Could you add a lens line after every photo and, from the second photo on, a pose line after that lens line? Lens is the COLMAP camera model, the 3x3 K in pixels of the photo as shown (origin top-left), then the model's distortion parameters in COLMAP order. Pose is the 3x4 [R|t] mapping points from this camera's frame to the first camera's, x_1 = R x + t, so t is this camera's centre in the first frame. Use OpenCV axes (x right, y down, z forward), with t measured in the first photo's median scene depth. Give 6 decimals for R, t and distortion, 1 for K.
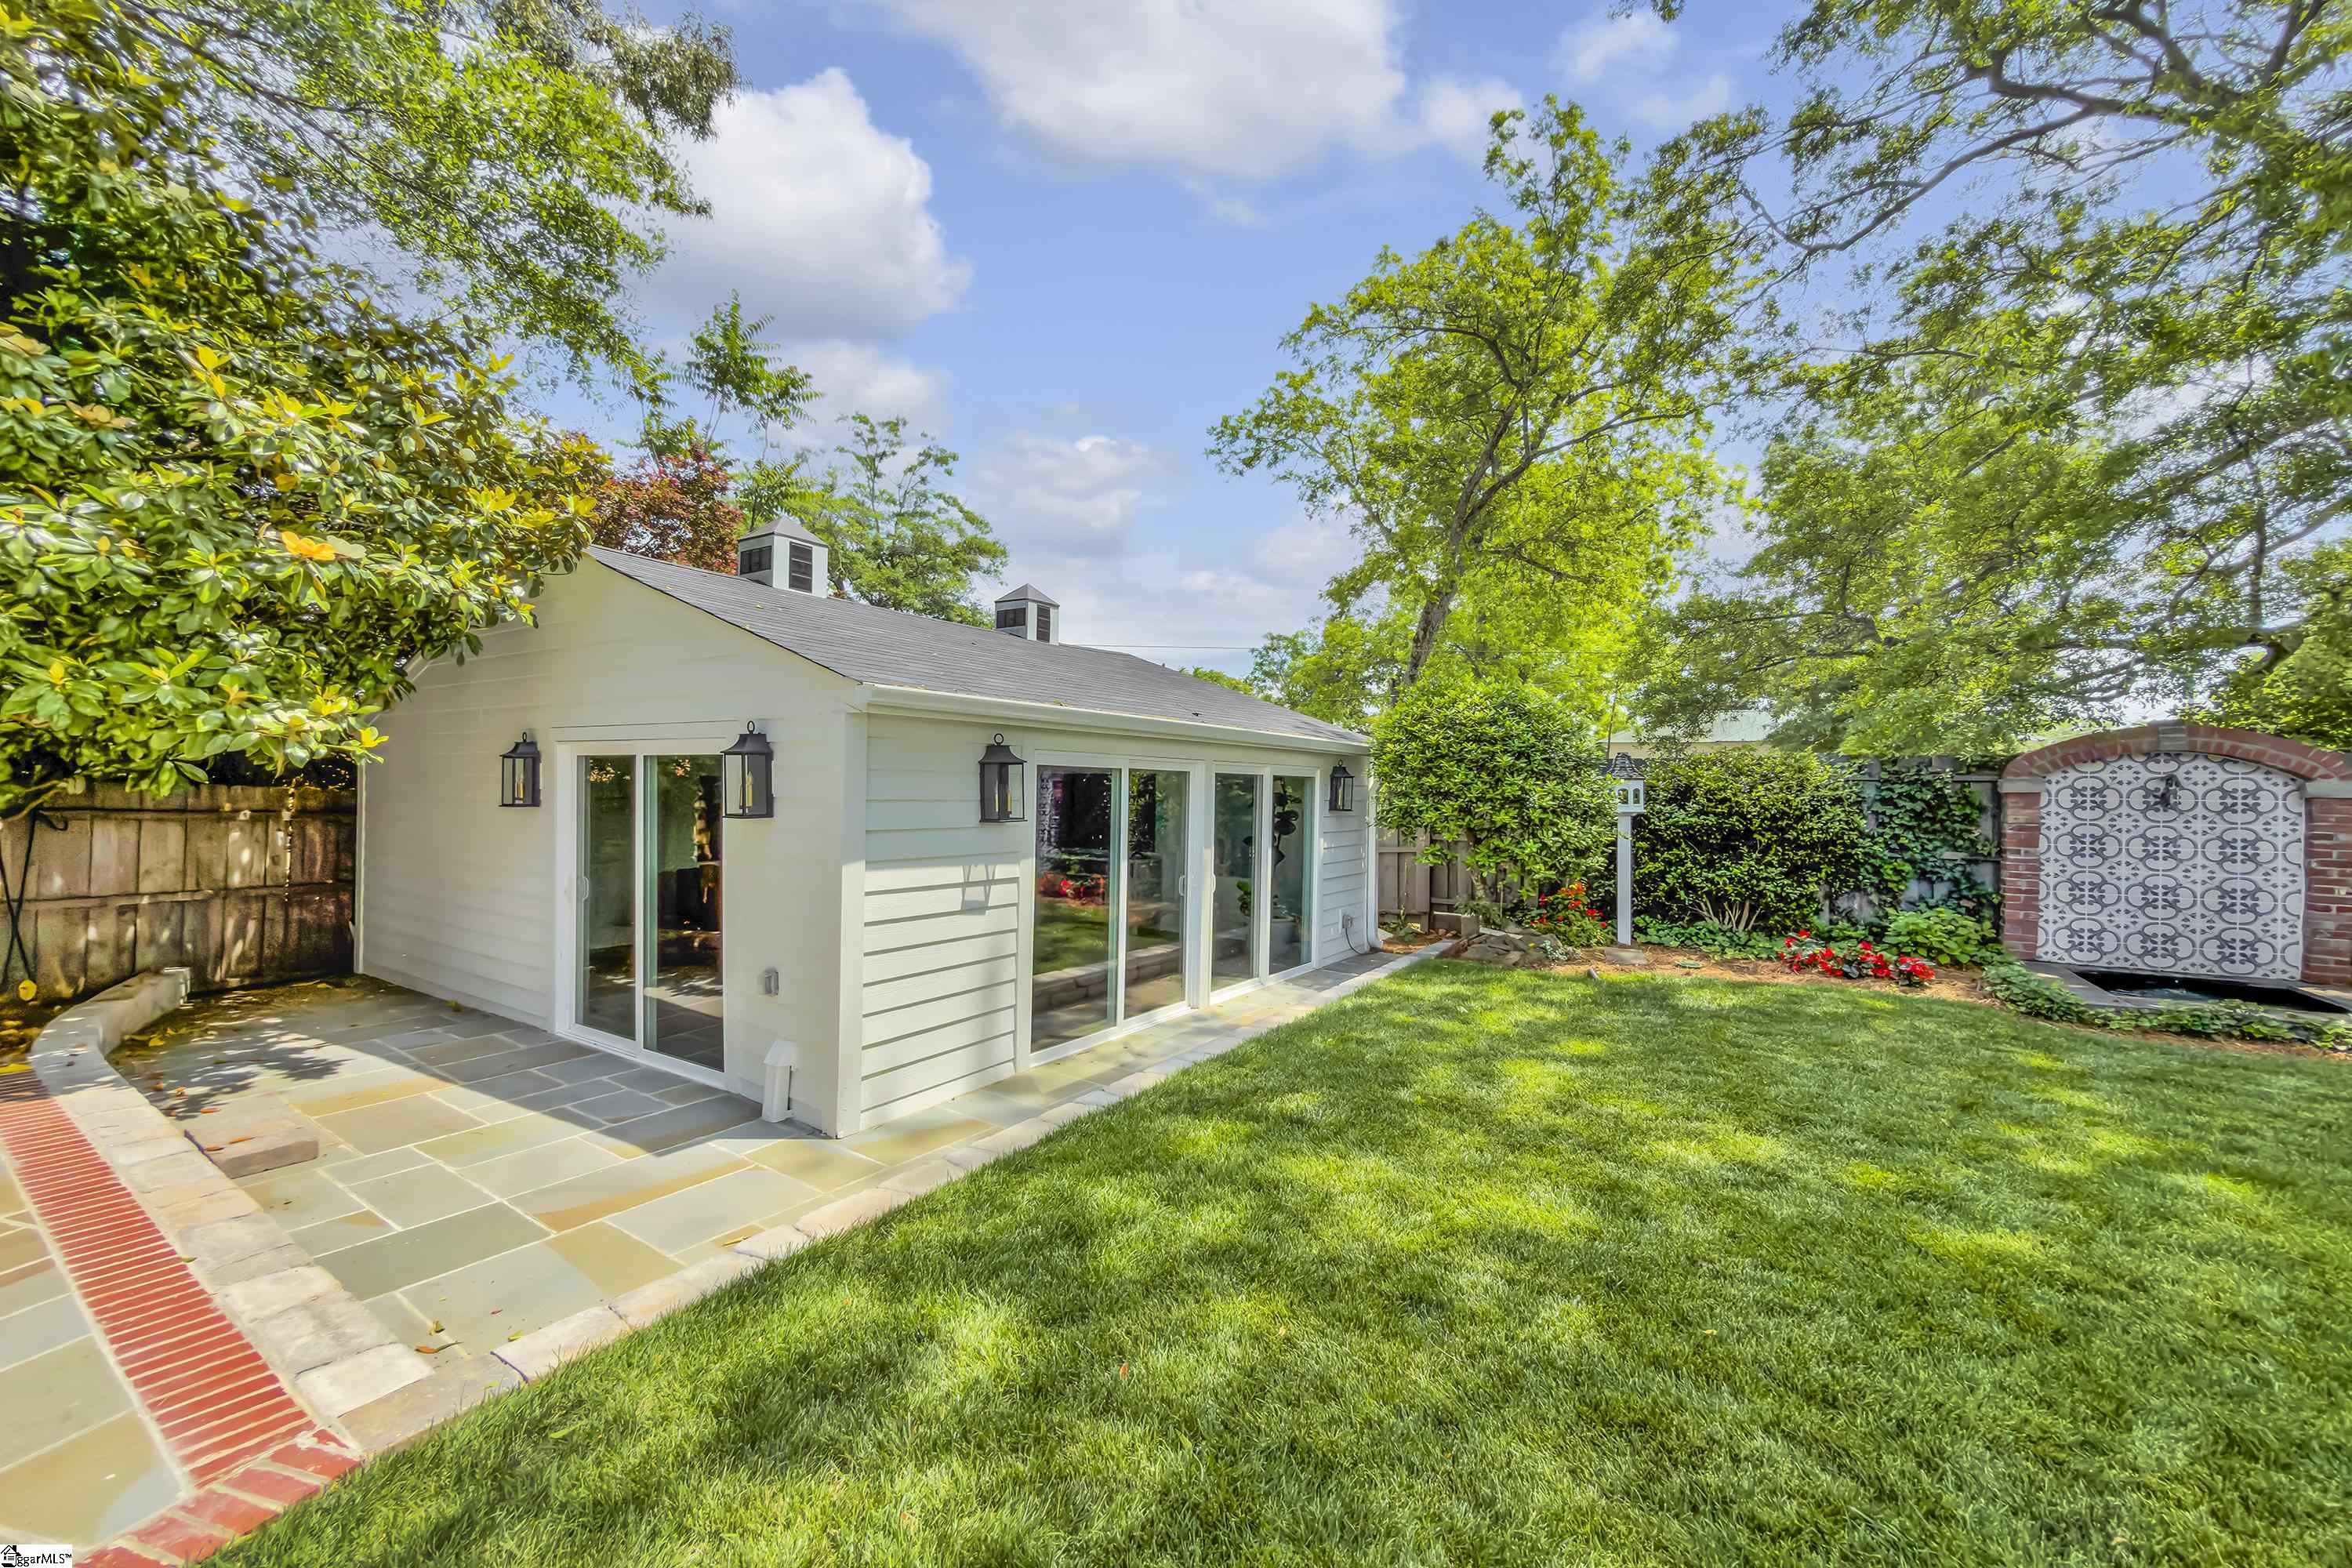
lens RADIAL K [[944.5, 0, 1185.7], [0, 944.5, 787.6], [0, 0, 1]] dist [0.003916, -0.001370]
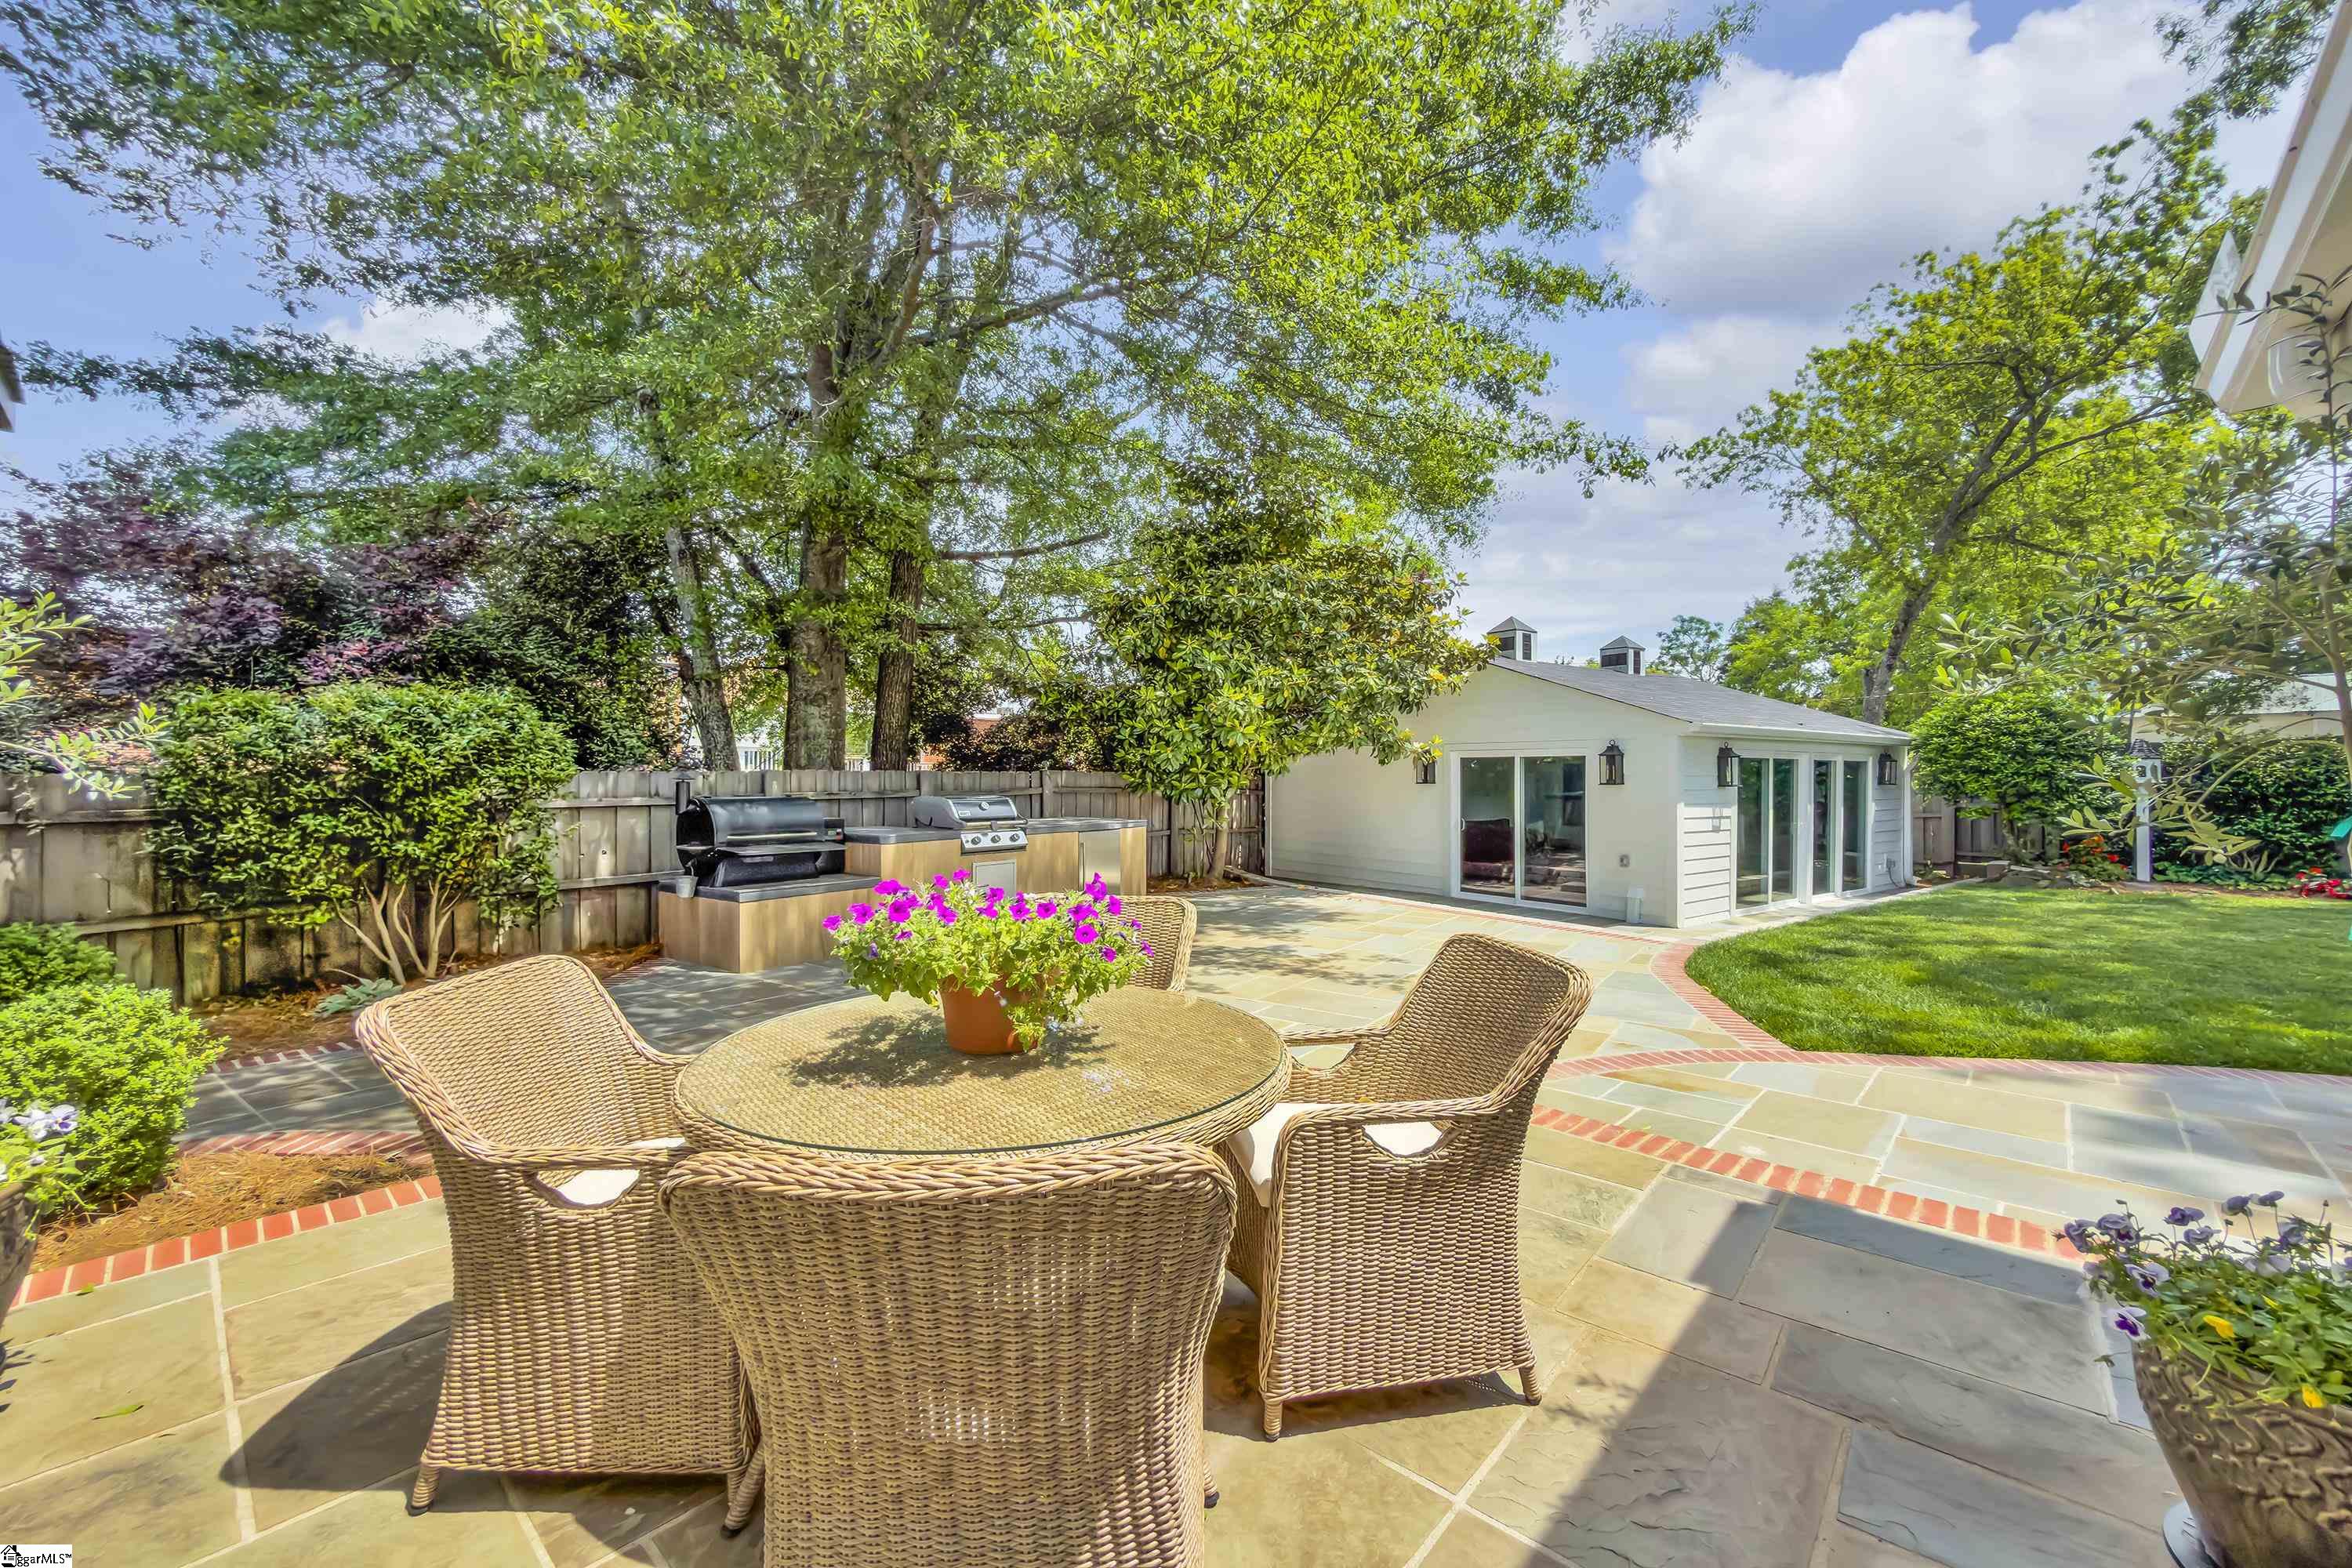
lens RADIAL K [[944.5, 0, 1190.4], [0, 944.5, 797.1], [0, 0, 1]] dist [0.003916, -0.001370]
pose [[0.931102, -0.004820, -0.364728, -0.350764], [0.012362, 0.999755, 0.018347, 0.004985], [0.364550, -0.021592, 0.930933, -0.852713]]
